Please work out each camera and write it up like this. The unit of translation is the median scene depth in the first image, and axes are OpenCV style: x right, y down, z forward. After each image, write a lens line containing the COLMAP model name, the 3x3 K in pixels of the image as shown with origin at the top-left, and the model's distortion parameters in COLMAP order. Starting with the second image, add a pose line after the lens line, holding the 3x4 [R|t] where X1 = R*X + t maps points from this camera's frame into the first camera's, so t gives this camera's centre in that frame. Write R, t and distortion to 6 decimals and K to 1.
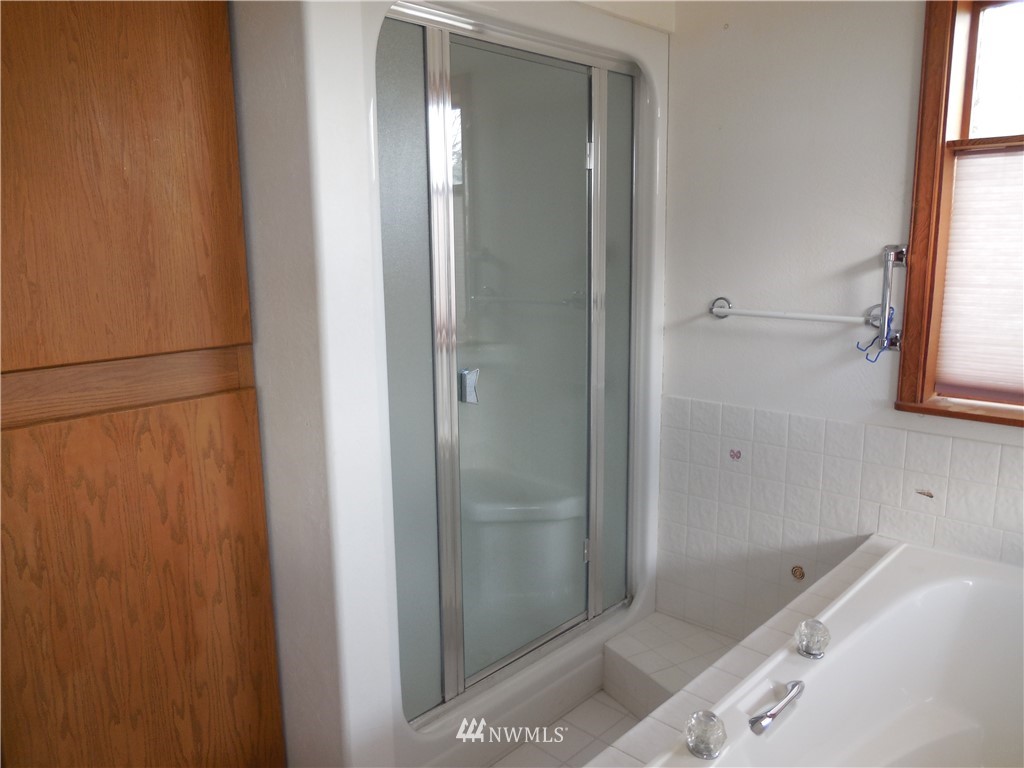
lens RADIAL K [[764.4, 0, 506.3], [0, 764.4, 384.6], [0, 0, 1]] dist [-0.020722, 0.000064]
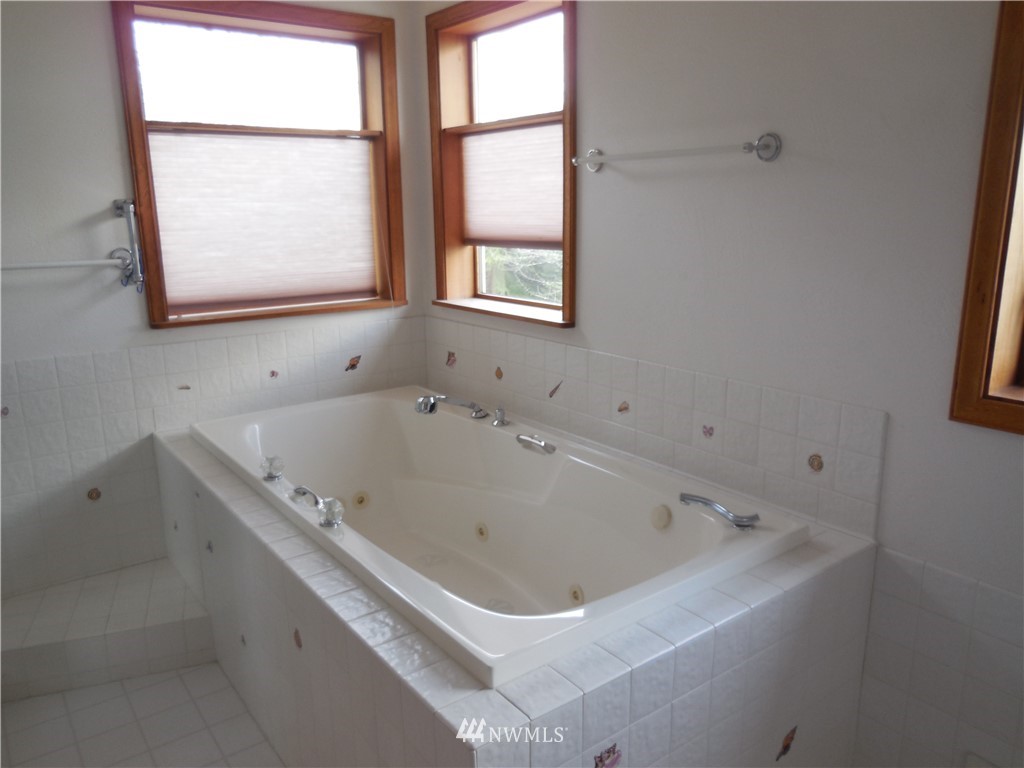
lens RADIAL K [[764.4, 0, 506.3], [0, 764.4, 384.6], [0, 0, 1]] dist [-0.020722, 0.000064]
pose [[0.161527, -0.214414, 0.963294, -0.642692], [0.186883, 0.965096, 0.183478, -0.001416], [-0.969012, 0.150386, 0.195959, 0.187102]]
